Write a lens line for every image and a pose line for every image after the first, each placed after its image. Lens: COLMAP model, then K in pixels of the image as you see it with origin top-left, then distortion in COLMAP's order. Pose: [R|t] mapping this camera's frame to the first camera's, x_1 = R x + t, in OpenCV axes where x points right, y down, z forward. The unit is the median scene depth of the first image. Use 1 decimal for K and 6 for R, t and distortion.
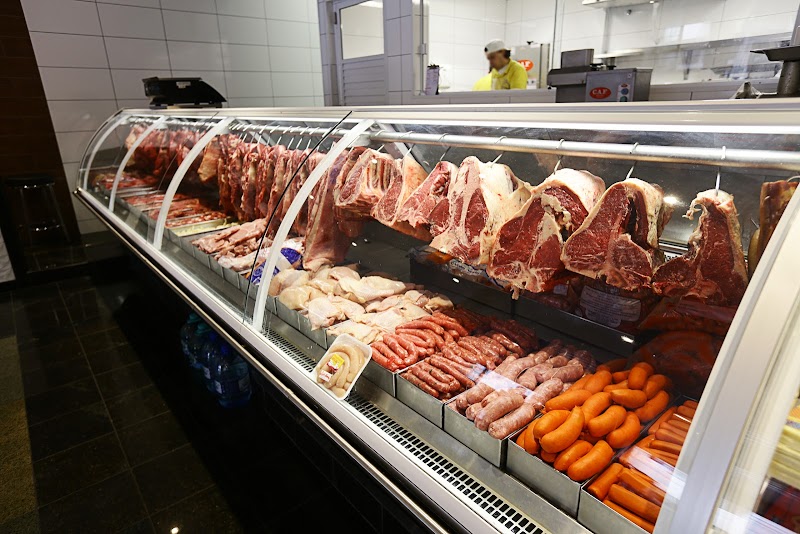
lens RADIAL K [[460.5, 0, 400.0], [0, 460.5, 267.0], [0, 0, 1]] dist [0.003862, 0.001036]
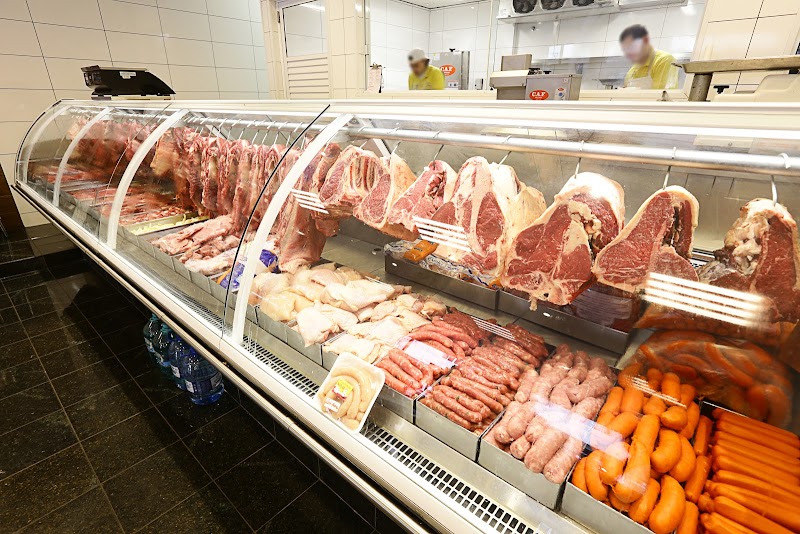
lens RADIAL K [[391.2, 0, 400.0], [0, 391.2, 267.0], [0, 0, 1]] dist [-0.028134, 0.015300]
pose [[0.987009, -0.038344, 0.156022, -0.104652], [0.028863, 0.997622, 0.062581, -0.056396], [-0.158050, -0.057265, 0.985769, 0.184879]]
